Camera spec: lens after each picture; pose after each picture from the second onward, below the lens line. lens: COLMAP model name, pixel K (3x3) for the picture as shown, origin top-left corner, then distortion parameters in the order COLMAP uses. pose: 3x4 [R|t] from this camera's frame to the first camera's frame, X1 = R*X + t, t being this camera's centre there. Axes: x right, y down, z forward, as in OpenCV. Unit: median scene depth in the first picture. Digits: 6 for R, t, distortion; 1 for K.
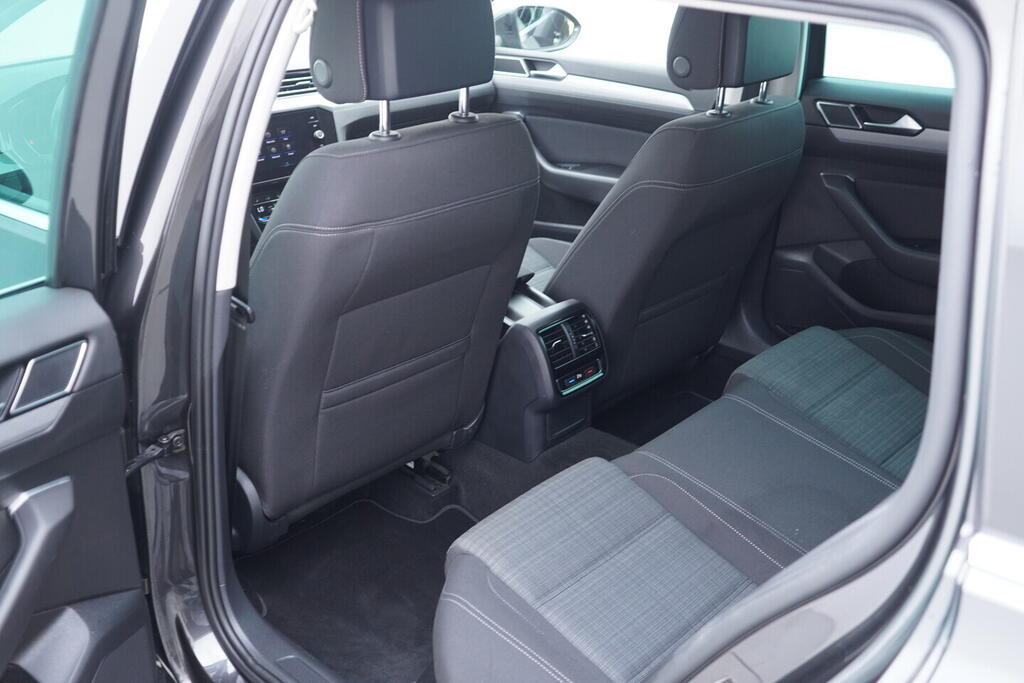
lens RADIAL K [[1043.8, 0, 512.0], [0, 1043.8, 341.5], [0, 0, 1]] dist [-0.000974, 0.007840]
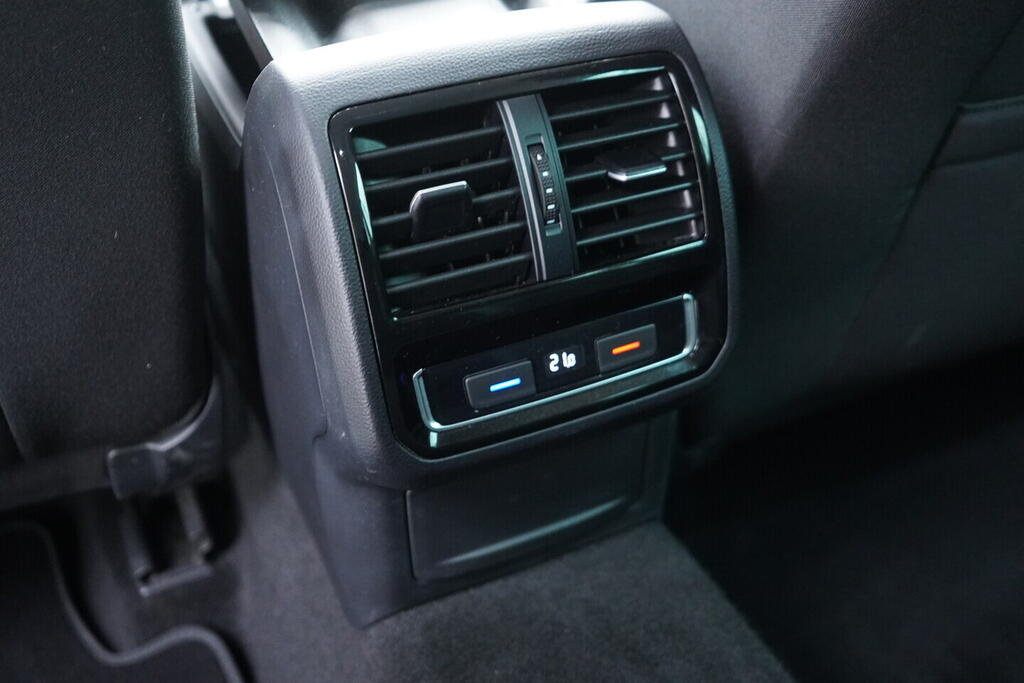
lens RADIAL K [[1043.8, 0, 512.0], [0, 1043.8, 341.5], [0, 0, 1]] dist [-0.000974, 0.007840]
pose [[0.938522, 0.205590, -0.277325, 0.112754], [-0.145247, 0.963927, 0.223044, -0.017189], [0.313177, -0.169051, 0.934528, 0.794746]]
